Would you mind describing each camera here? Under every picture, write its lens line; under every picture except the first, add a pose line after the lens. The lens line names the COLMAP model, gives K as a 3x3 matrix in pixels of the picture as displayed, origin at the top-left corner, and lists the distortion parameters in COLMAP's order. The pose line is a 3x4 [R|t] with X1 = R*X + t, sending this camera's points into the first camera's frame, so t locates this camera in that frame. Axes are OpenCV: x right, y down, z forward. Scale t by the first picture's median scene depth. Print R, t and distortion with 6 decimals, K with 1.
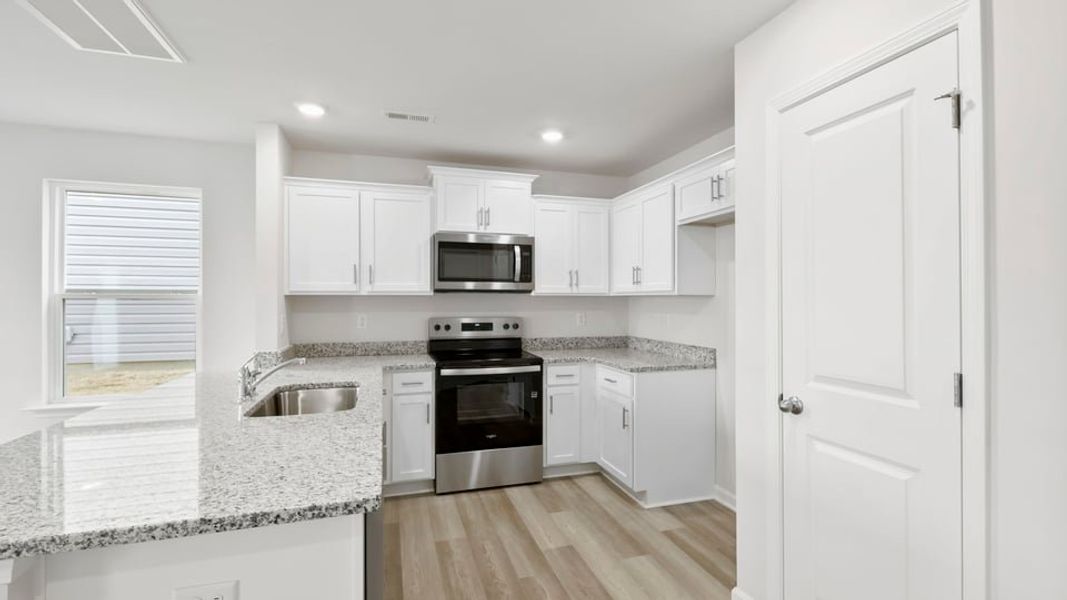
lens RADIAL K [[478.8, 0, 538.1], [0, 478.8, 299.8], [0, 0, 1]] dist [-0.003064, 0.000023]
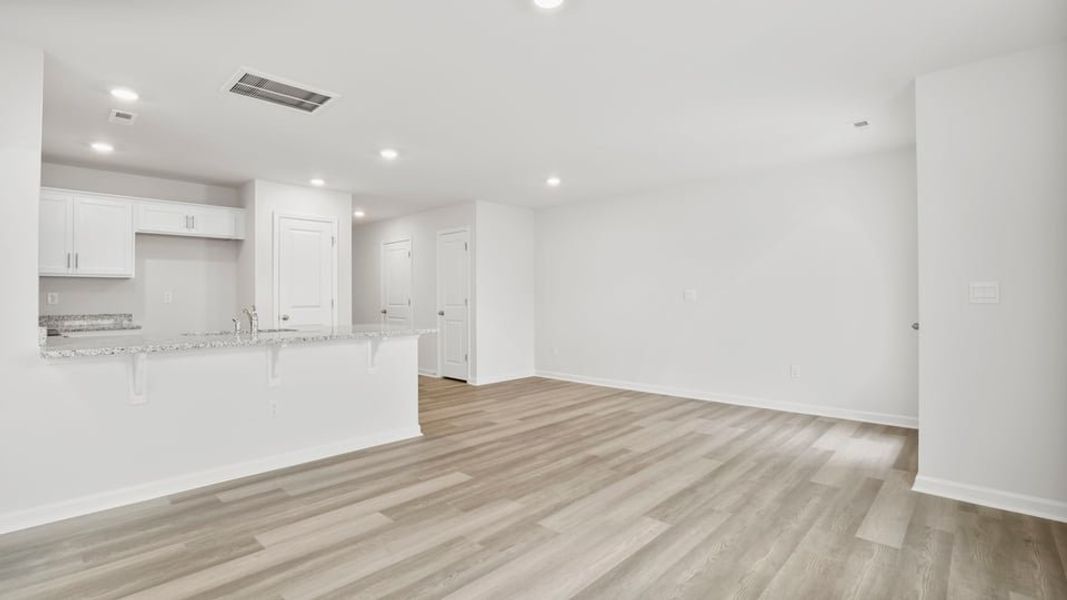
lens RADIAL K [[493.6, 0, 533.5], [0, 493.6, 300.0], [0, 0, 1]] dist [-0.056752, 0.021586]
pose [[-0.479853, -0.001070, 0.877348, -1.441585], [0.005295, 0.999978, 0.004115, 0.052537], [-0.877333, 0.006620, -0.479837, 0.547382]]
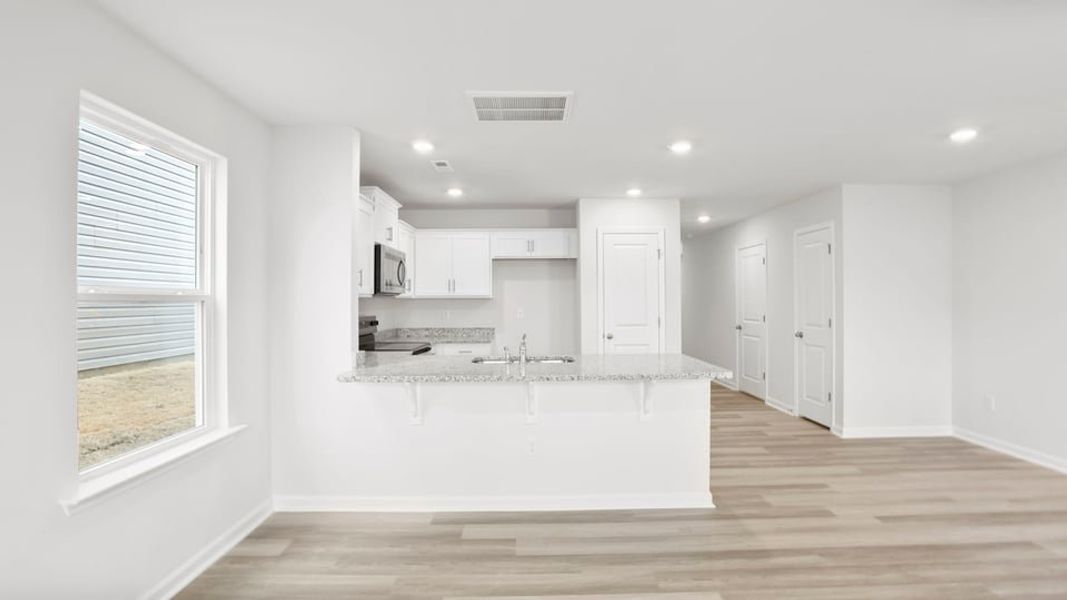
lens RADIAL K [[493.6, 0, 533.5], [0, 493.6, 300.0], [0, 0, 1]] dist [-0.056752, 0.021586]
pose [[0.289776, 0.000707, 0.957094, -1.236675], [0.004943, 0.999985, -0.002235, 0.001953], [-0.957082, 0.005378, 0.289769, 0.284066]]
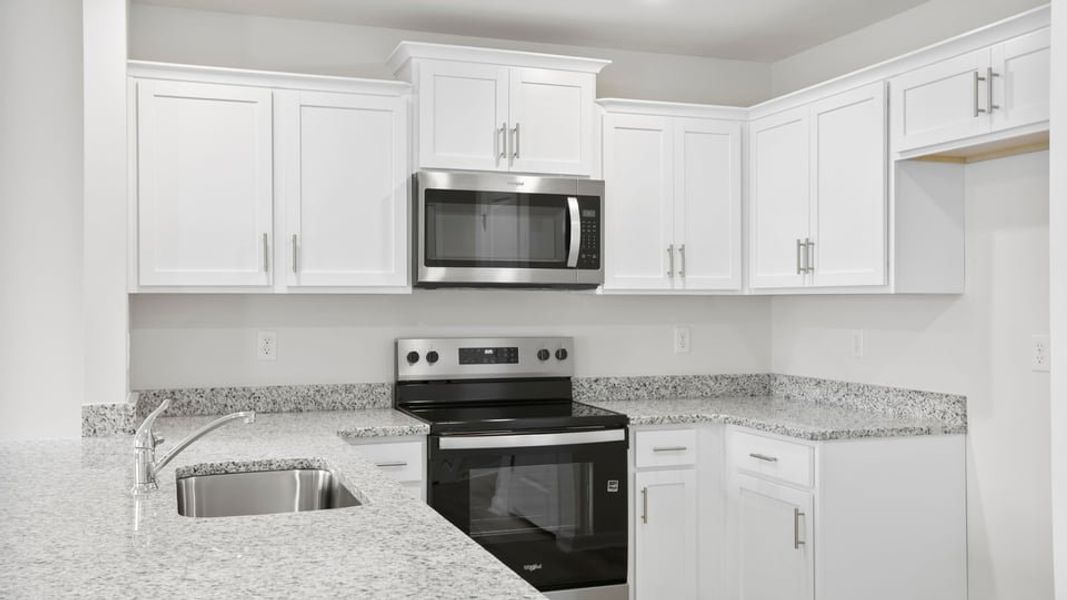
lens RADIAL K [[999.1, 0, 533.5], [0, 999.1, 300.0], [0, 0, 1]] dist [0.023177, 0.012394]
pose [[0.999367, -0.000266, 0.035577, -0.126391], [0.000388, 0.999994, -0.003440, 0.000739], [-0.035576, 0.003451, 0.999361, -0.072950]]
